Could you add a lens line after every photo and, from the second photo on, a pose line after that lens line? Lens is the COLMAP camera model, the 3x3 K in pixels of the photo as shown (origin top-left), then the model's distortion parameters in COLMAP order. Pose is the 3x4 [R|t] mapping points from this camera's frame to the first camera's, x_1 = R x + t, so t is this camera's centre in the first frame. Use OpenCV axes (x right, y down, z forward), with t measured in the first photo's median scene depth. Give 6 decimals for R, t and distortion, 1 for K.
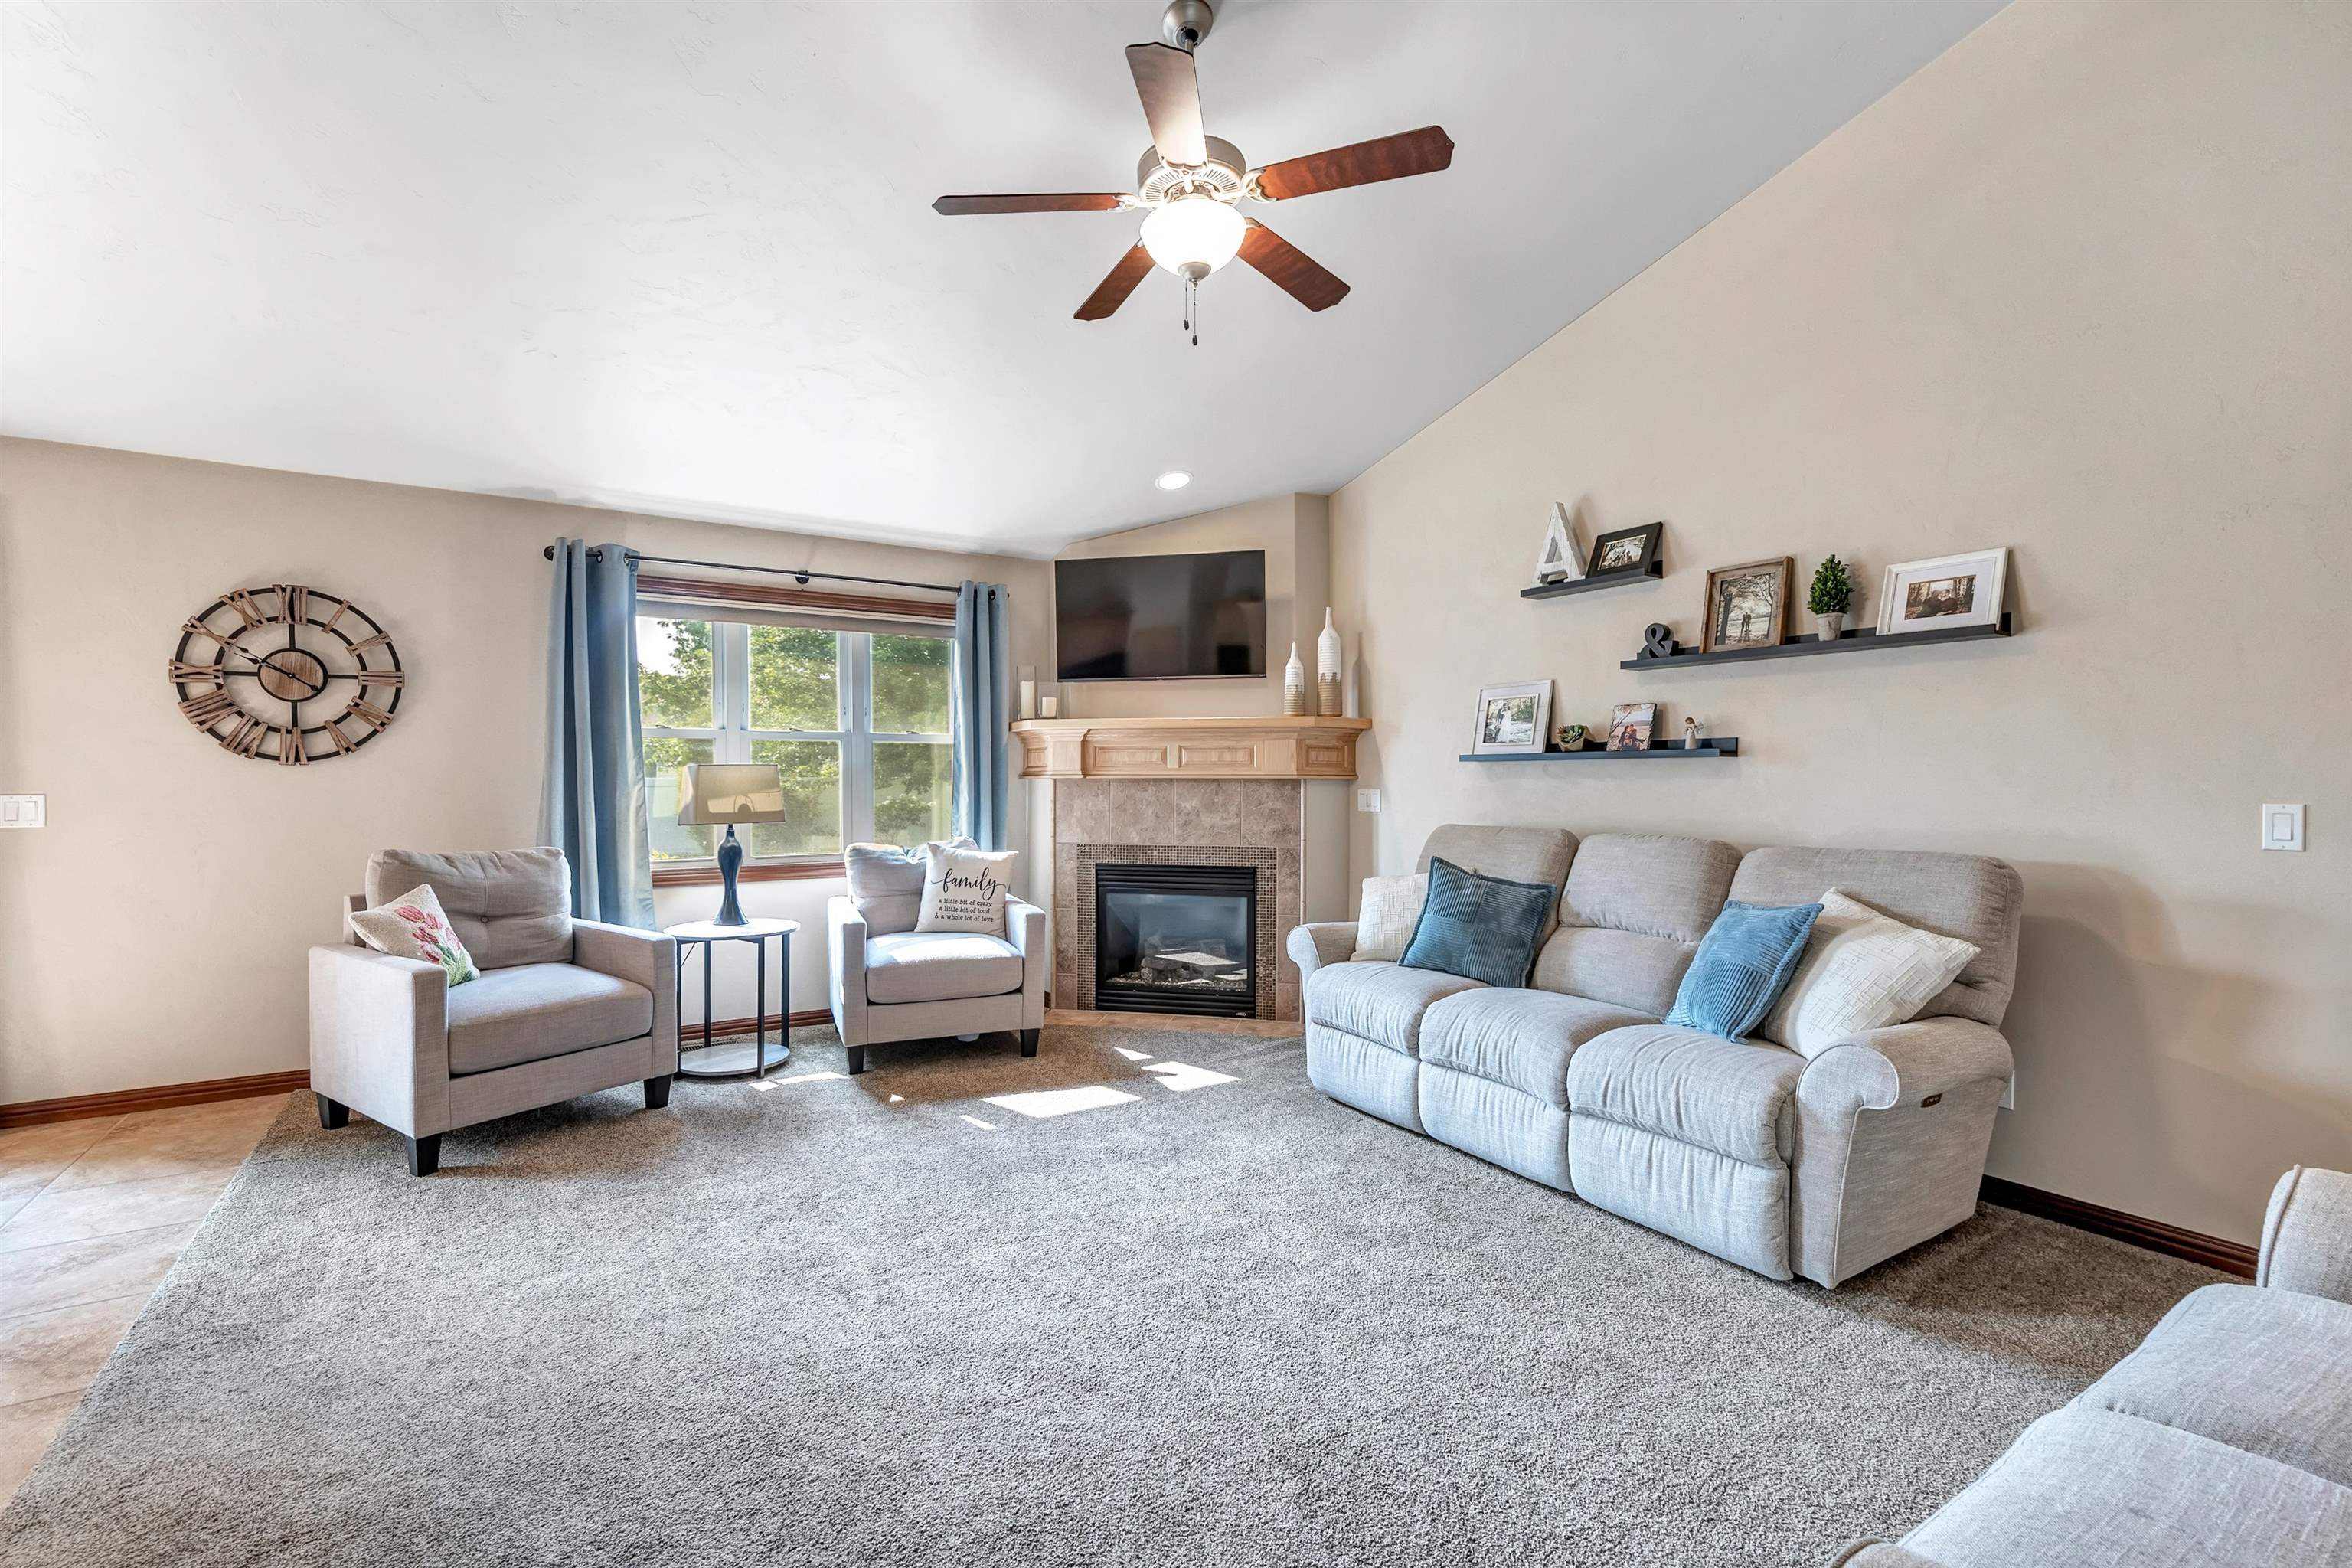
lens RADIAL K [[999.5, 0, 1171.8], [0, 999.5, 789.1], [0, 0, 1]] dist [0.002045, 0.000394]
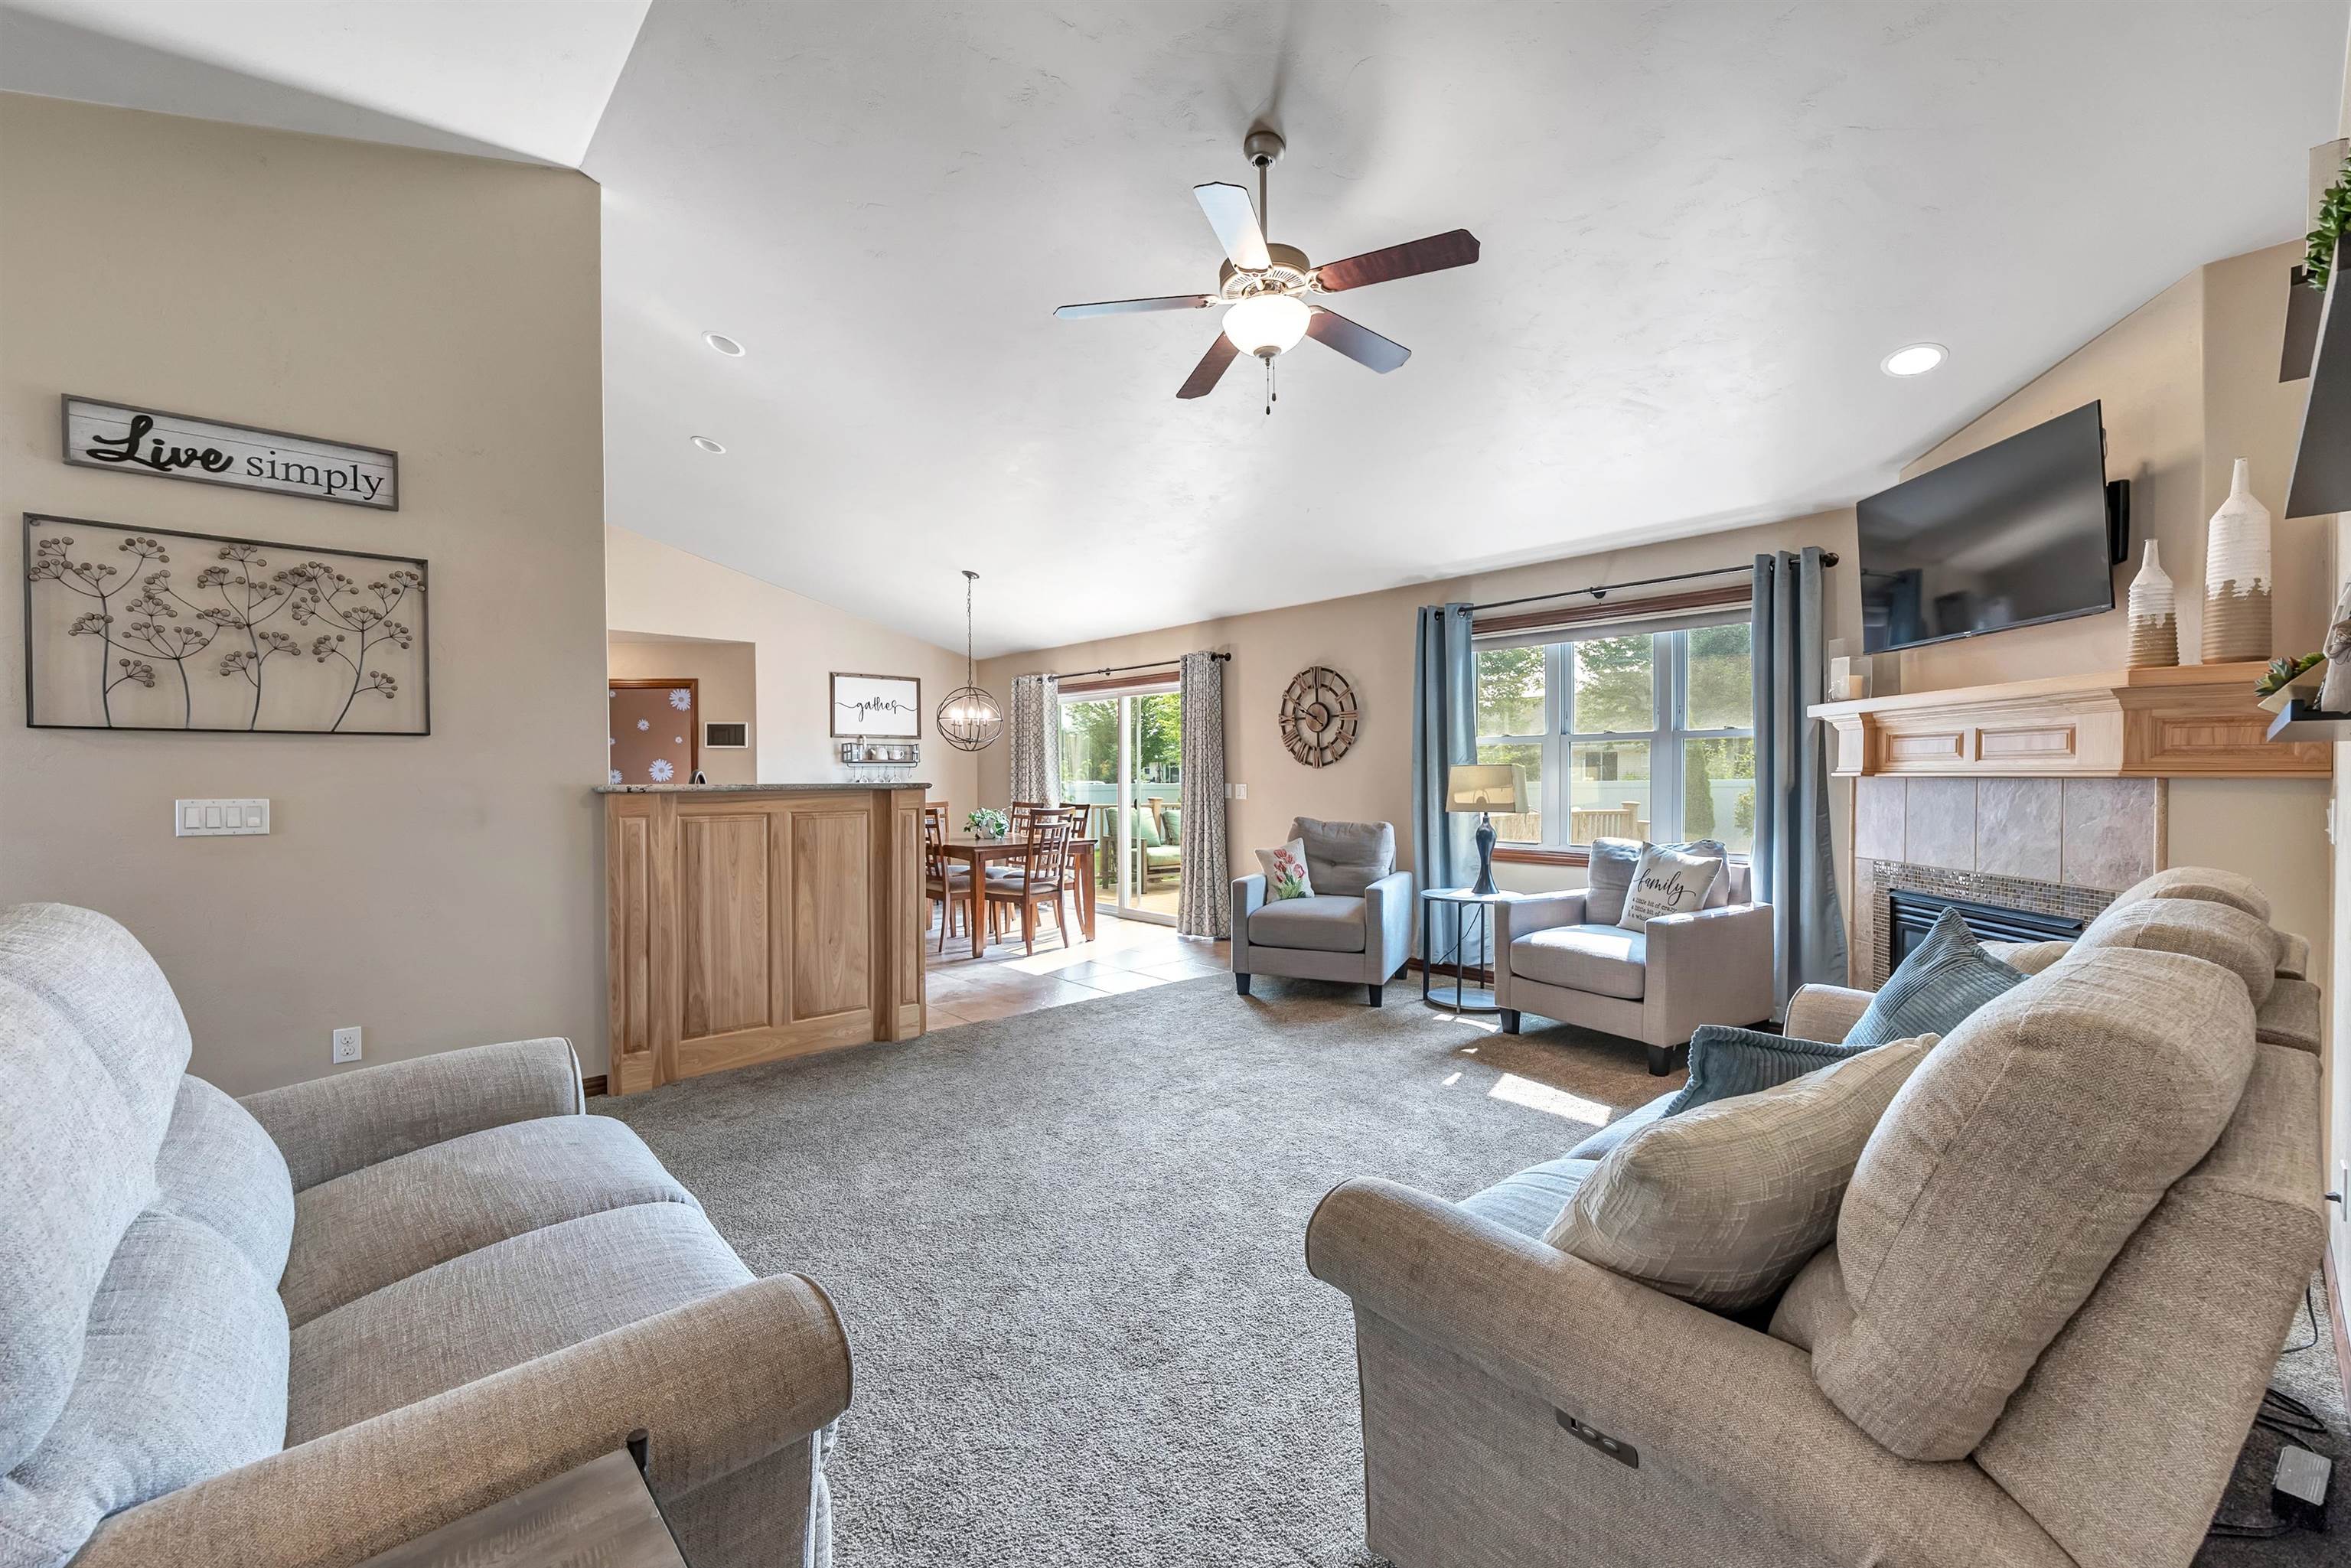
lens RADIAL K [[961.6, 0, 1165.9], [0, 961.6, 785.6], [0, 0, 1]] dist [0.001467, 0.000094]
pose [[0.168895, 0.010687, -0.985576, 0.746302], [-0.010348, 0.999905, 0.009069, -0.005965], [0.985580, 0.008666, 0.168989, 0.447421]]
